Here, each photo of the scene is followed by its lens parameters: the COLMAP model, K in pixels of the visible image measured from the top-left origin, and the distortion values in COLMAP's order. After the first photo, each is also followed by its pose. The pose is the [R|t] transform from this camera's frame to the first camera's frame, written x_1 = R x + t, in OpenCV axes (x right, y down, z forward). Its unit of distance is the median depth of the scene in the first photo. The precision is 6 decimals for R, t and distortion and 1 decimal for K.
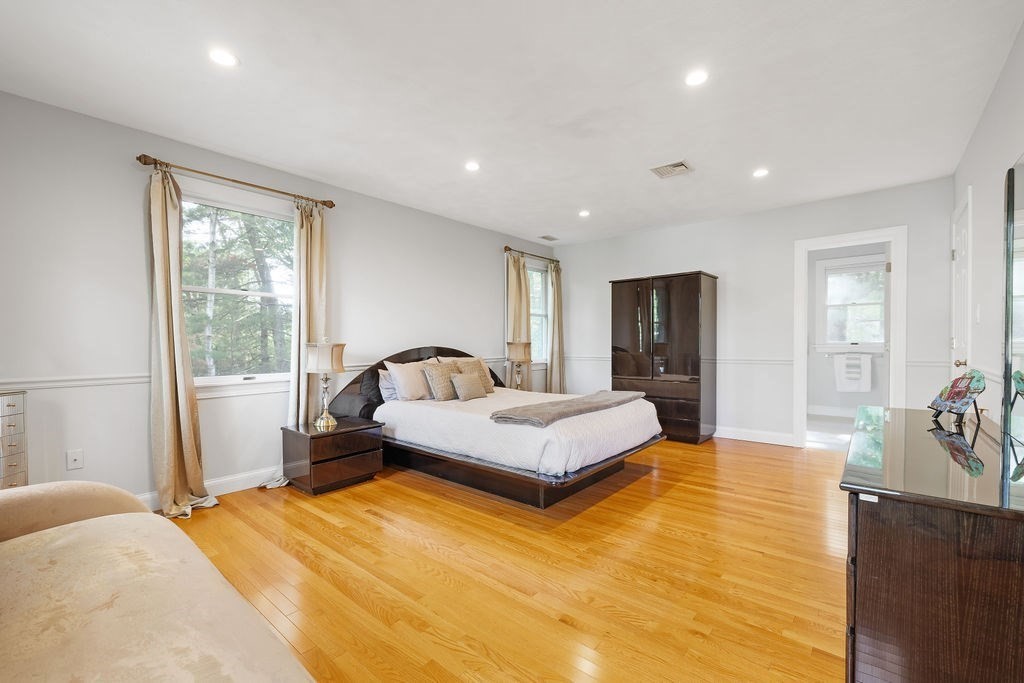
lens RADIAL K [[439.3, 0, 511.4], [0, 439.3, 341.7], [0, 0, 1]] dist [-0.018756, 0.001356]
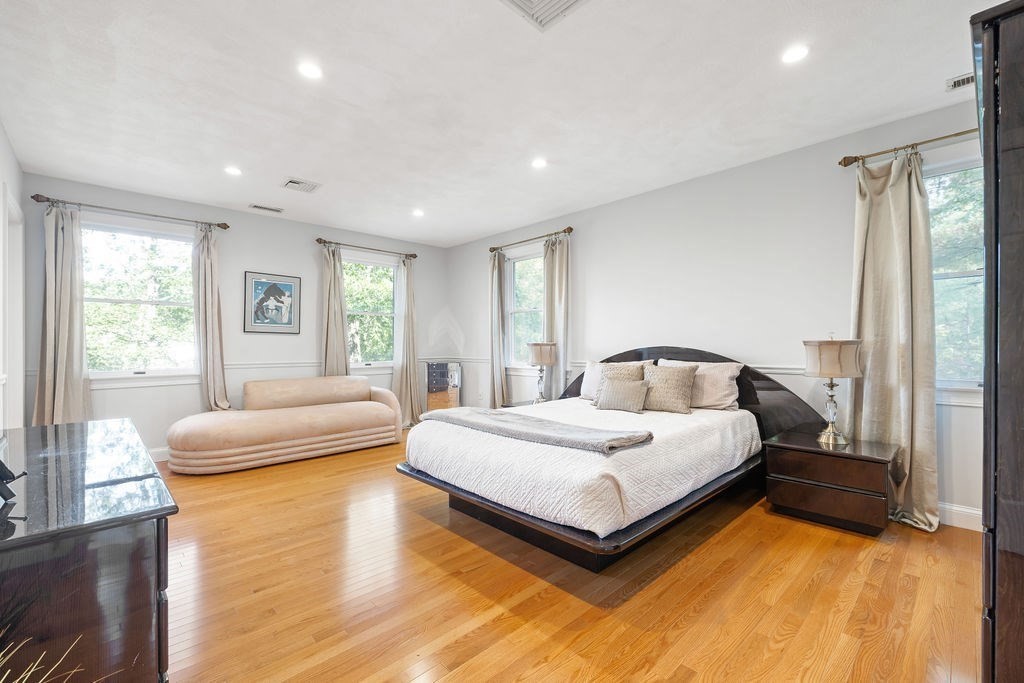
lens RADIAL K [[439.3, 0, 511.4], [0, 439.3, 340.7], [0, 0, 1]] dist [-0.018756, 0.001356]
pose [[-0.110740, 0.009067, -0.993808, 0.906342], [0.004086, 0.999954, 0.008668, -0.013420], [0.993841, -0.003100, -0.110772, 1.058996]]
